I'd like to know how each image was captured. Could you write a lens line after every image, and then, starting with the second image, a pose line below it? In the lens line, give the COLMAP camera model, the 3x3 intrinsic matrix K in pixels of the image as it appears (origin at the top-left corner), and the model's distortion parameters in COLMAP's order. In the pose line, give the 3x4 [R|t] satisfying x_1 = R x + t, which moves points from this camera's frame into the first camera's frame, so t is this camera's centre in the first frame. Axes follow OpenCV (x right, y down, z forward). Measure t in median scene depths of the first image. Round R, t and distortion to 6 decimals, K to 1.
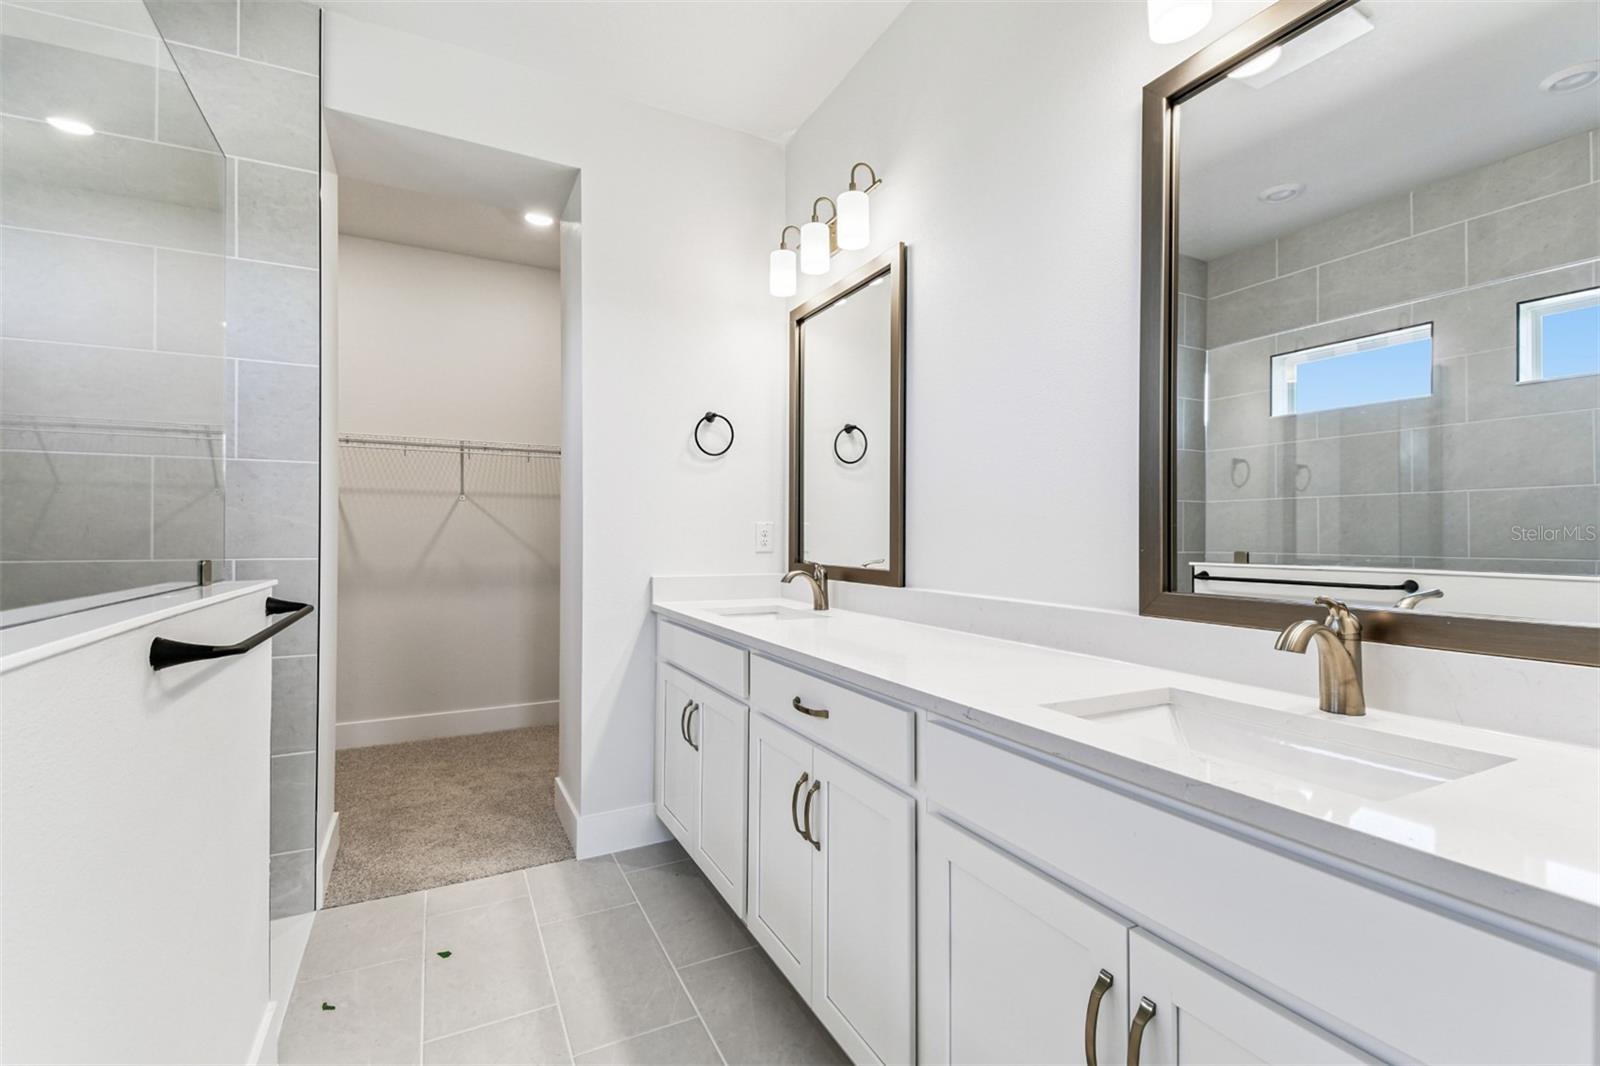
lens RADIAL K [[702.2, 0, 796.7], [0, 702.2, 527.7], [0, 0, 1]] dist [0.065366, -0.038155]
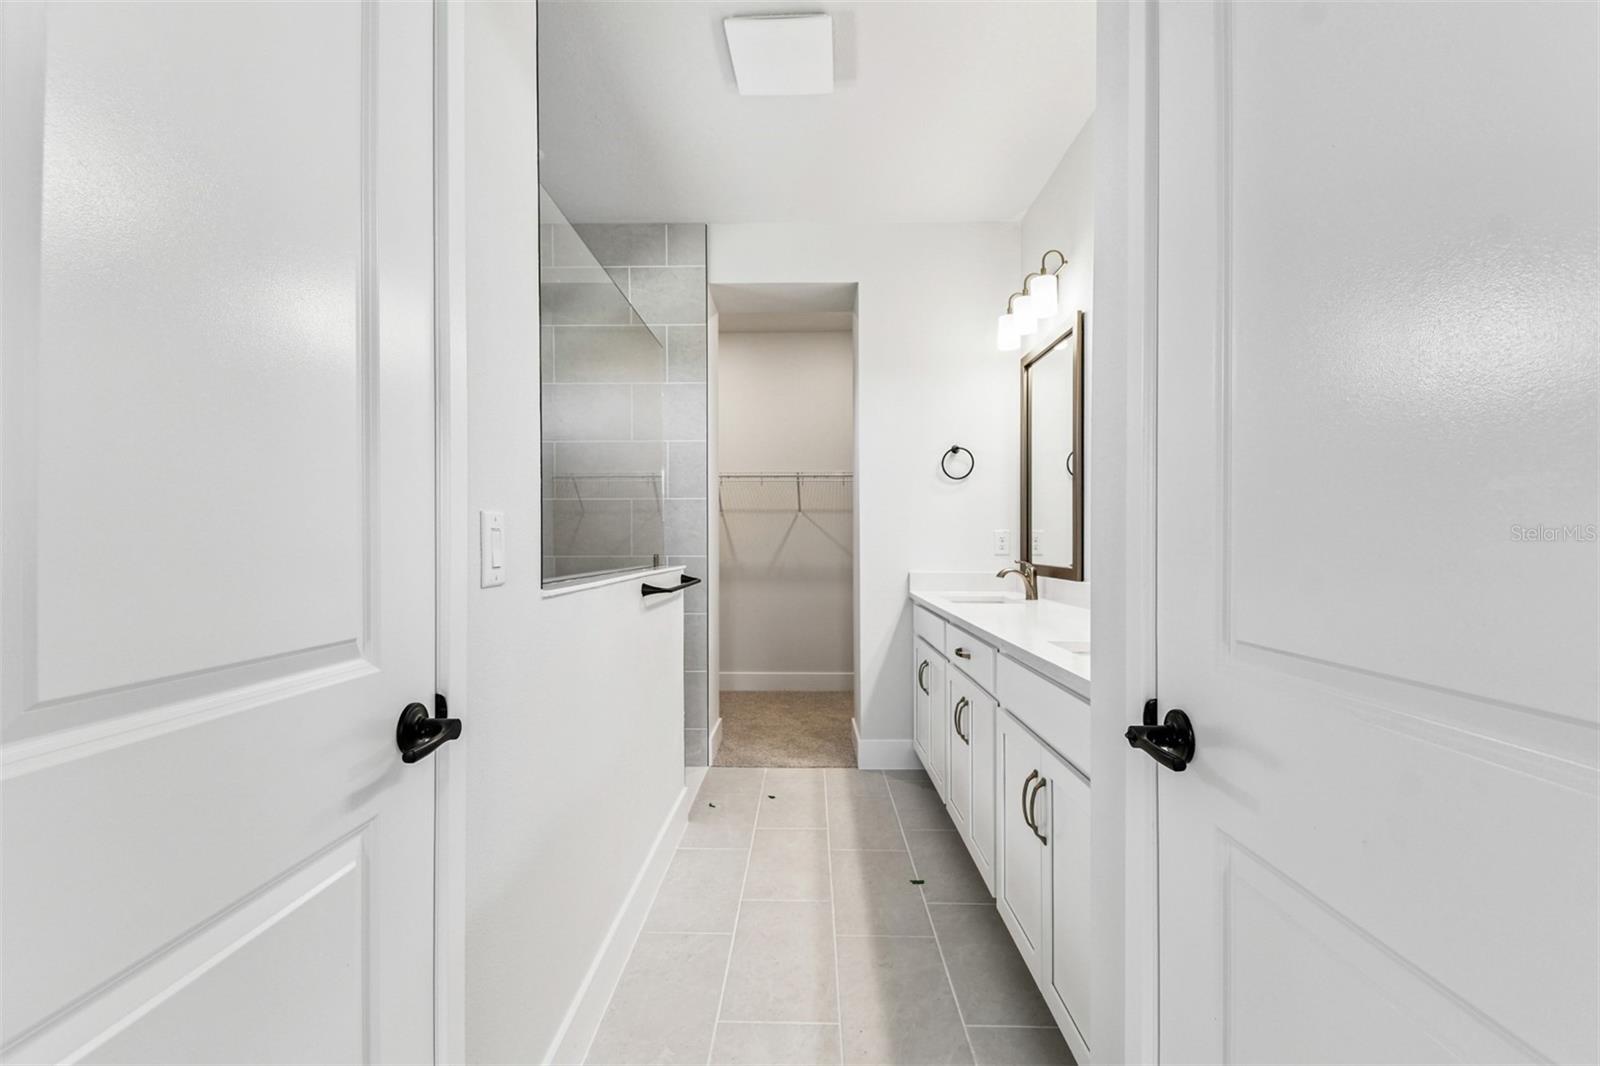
lens RADIAL K [[702.2, 0, 796.7], [0, 702.2, 527.7], [0, 0, 1]] dist [0.065366, -0.038155]
pose [[0.886527, -0.014446, -0.462450, 0.239656], [0.010586, 0.999884, -0.010942, -0.003072], [0.462555, 0.004805, 0.886578, -0.308507]]
